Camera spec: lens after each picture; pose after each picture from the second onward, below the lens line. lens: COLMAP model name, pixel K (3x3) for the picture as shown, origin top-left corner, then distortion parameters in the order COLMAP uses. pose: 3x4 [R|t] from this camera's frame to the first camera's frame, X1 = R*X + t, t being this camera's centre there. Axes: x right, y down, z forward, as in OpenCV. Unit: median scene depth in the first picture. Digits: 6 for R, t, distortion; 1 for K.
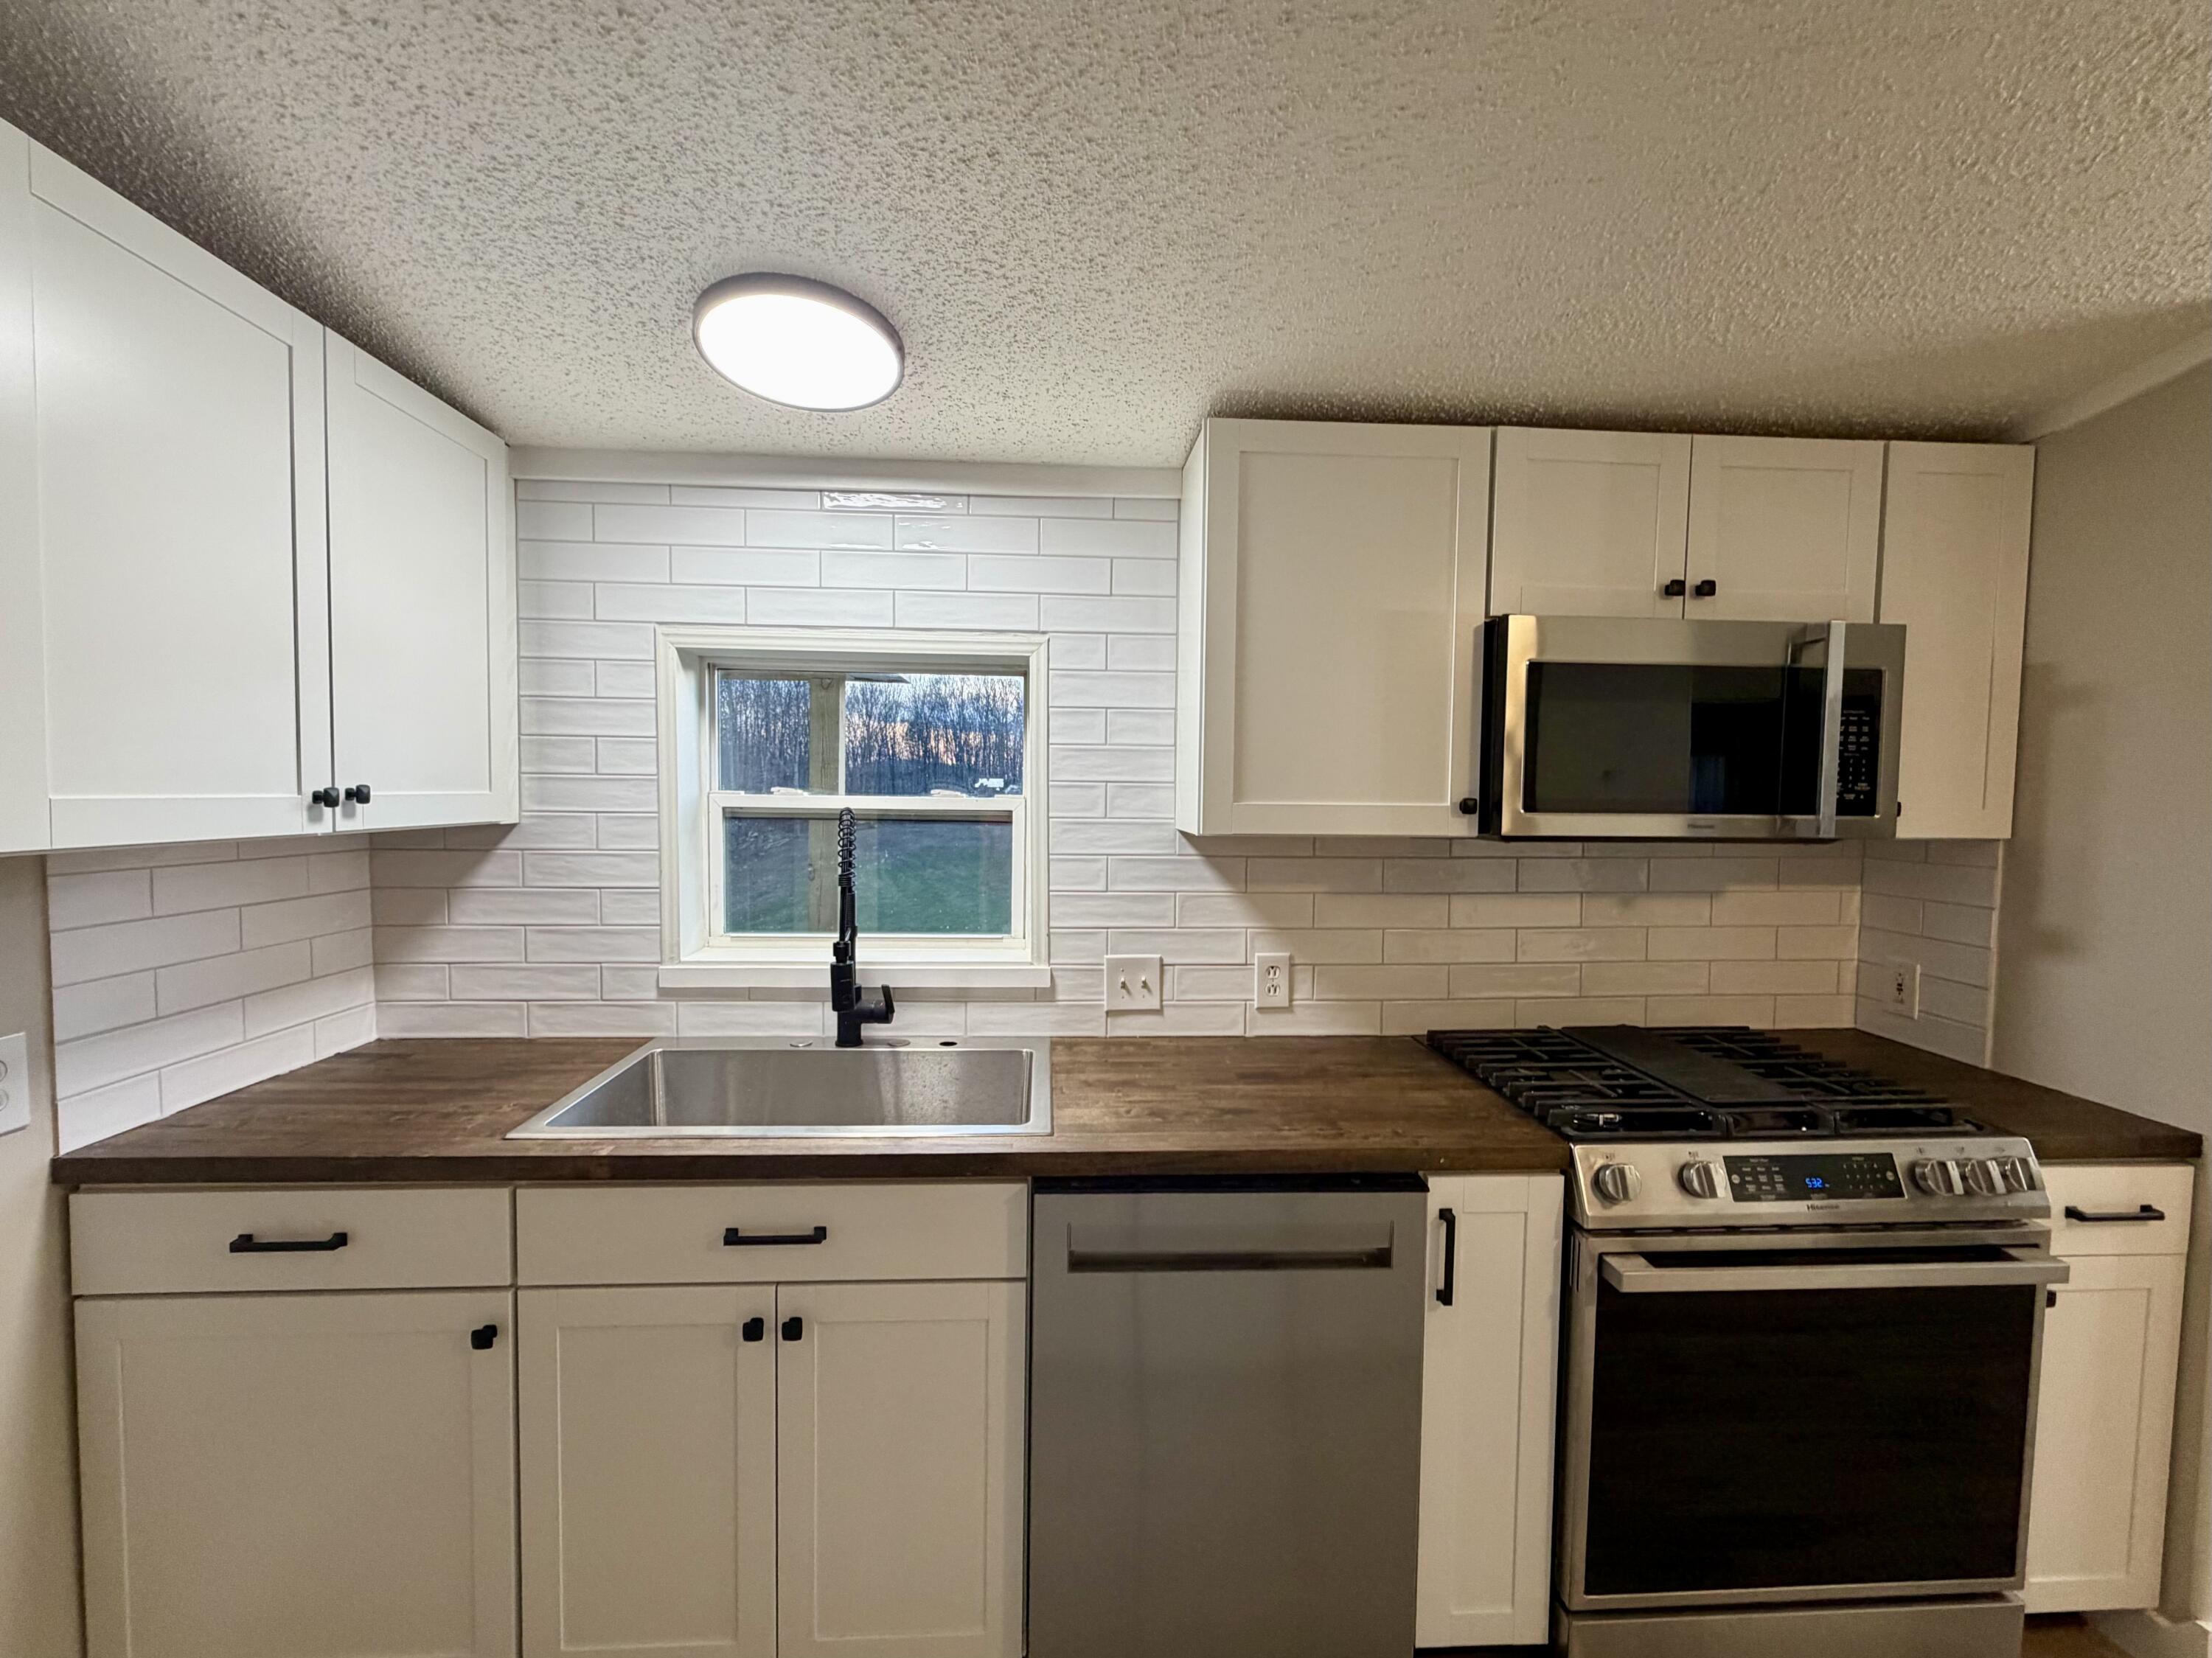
lens RADIAL K [[906.0, 0, 1099.2], [0, 906.0, 835.4], [0, 0, 1]] dist [0.001513, -0.000570]
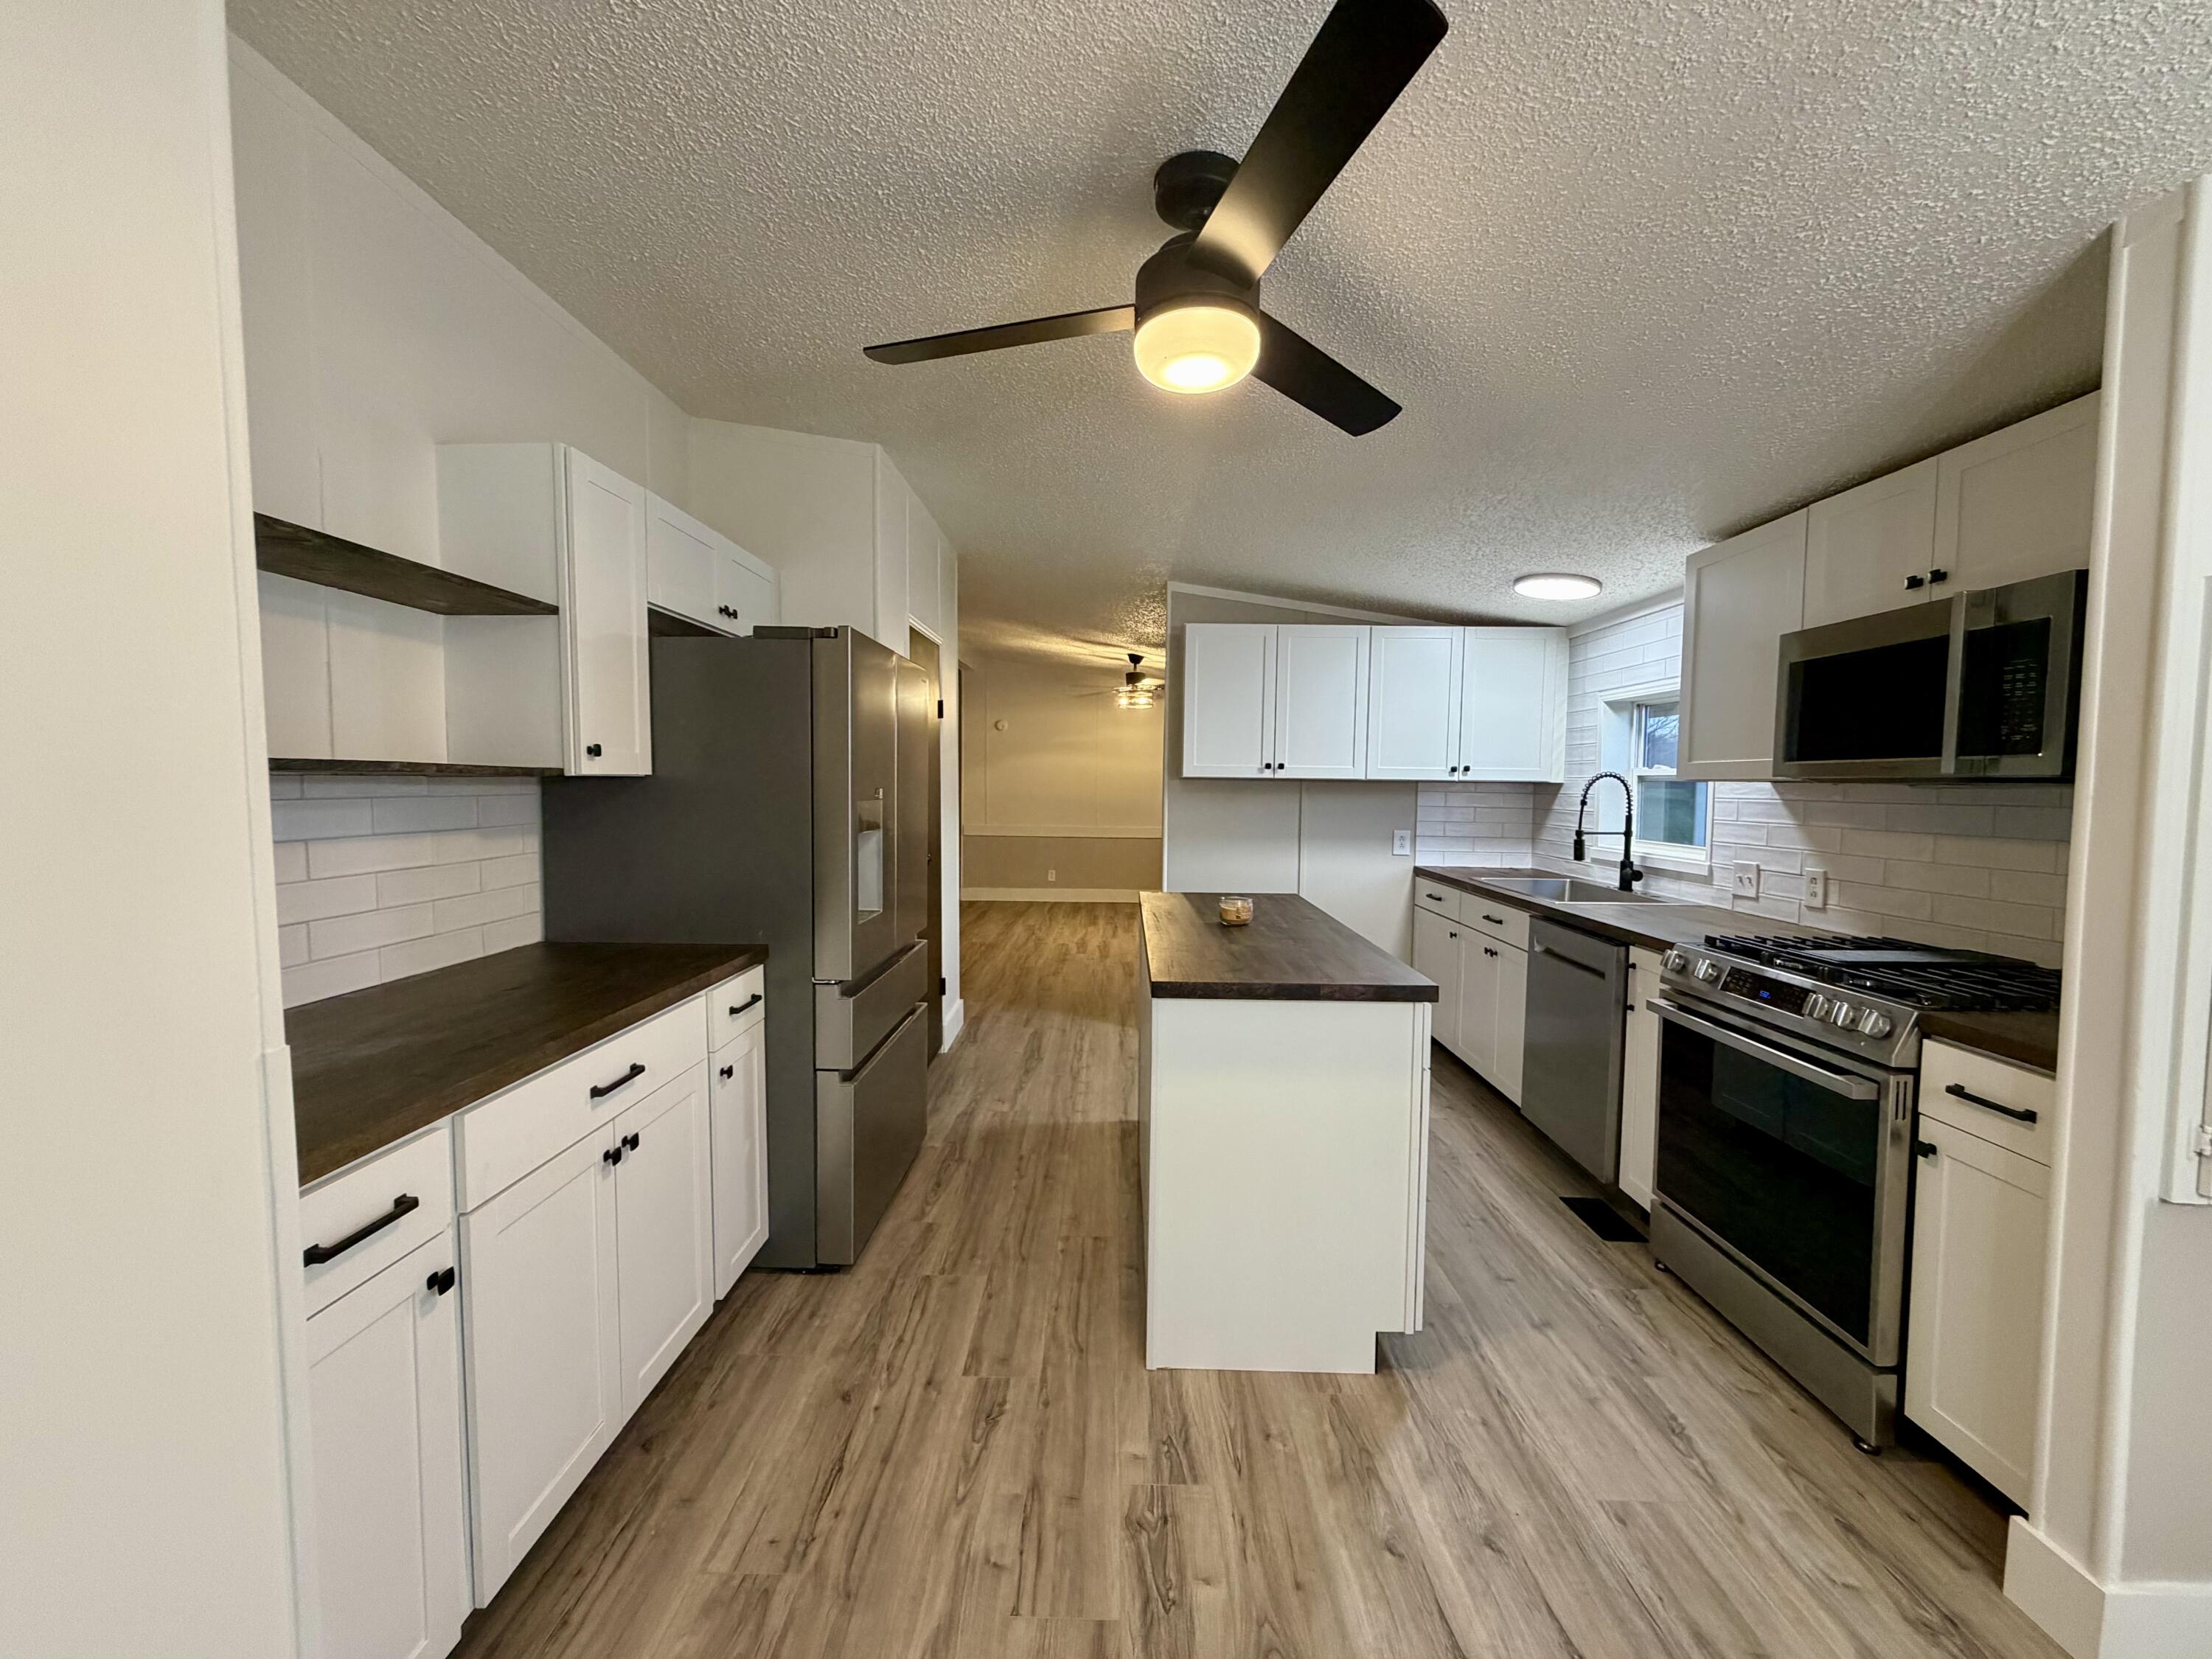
lens RADIAL K [[875.1, 0, 1103.7], [0, 875.1, 833.3], [0, 0, 1]] dist [-0.003310, 0.001017]
pose [[-0.079638, 0.045207, -0.995798, 1.936971], [-0.060867, 0.996887, 0.050125, 0.085680], [0.994964, 0.064603, -0.076638, -0.017497]]
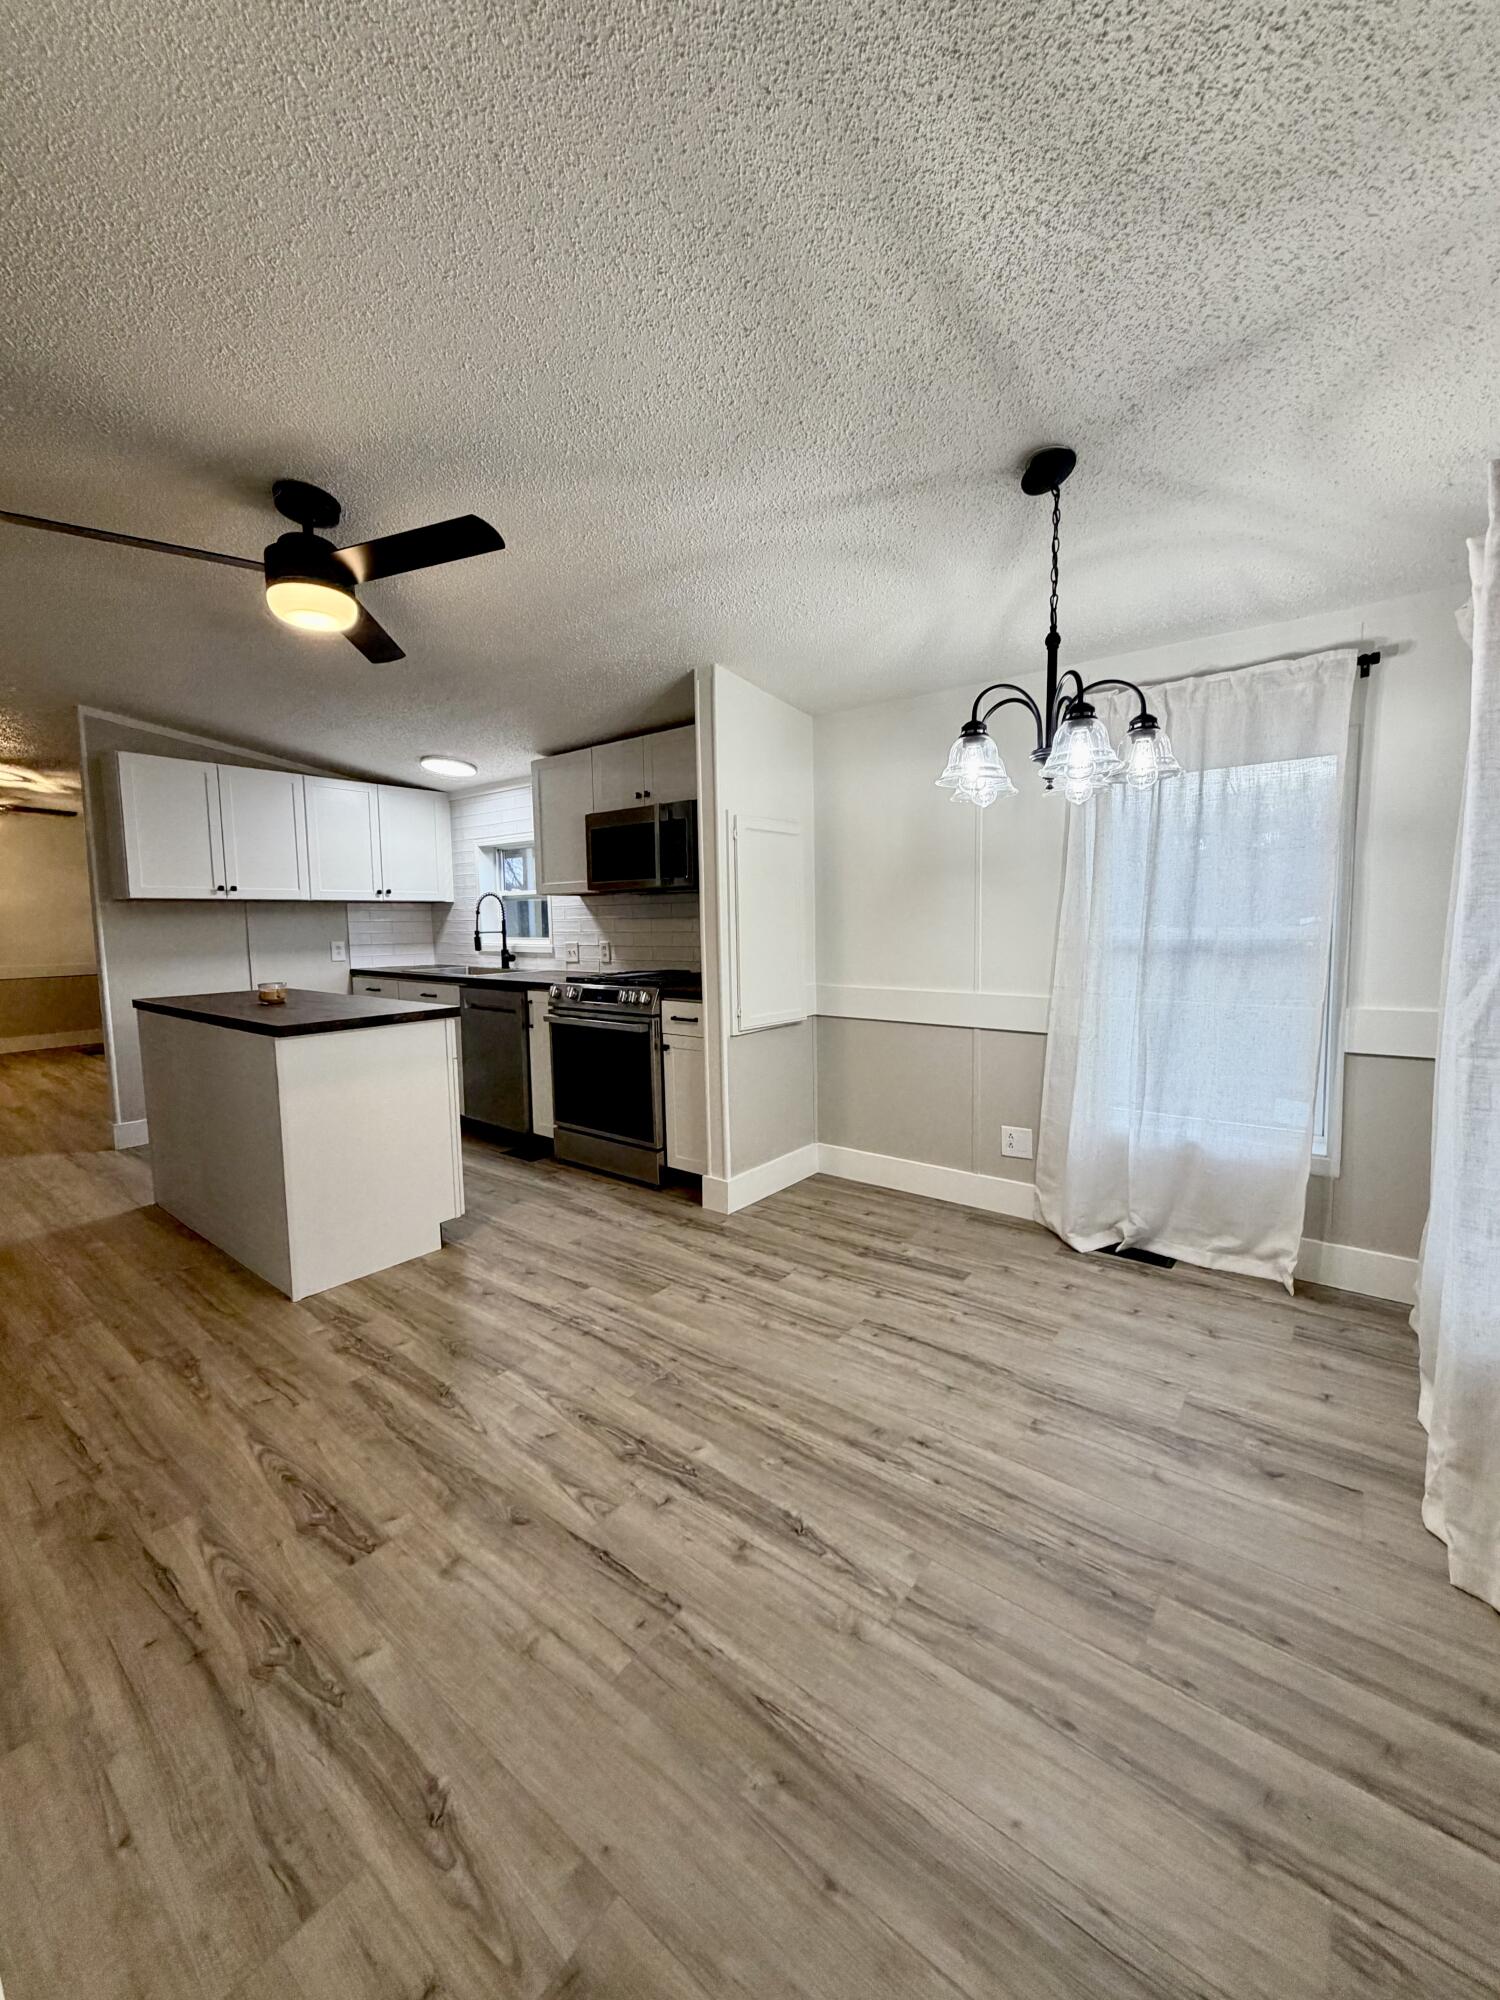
lens RADIAL K [[791.3, 0, 744.0], [0, 791.3, 990.6], [0, 0, 1]] dist [-0.003310, 0.001017]
pose [[0.738994, 0.039306, -0.672564, 2.428860], [-0.009385, 0.998800, 0.048059, 0.185996], [0.673646, -0.029203, 0.738477, -0.527939]]
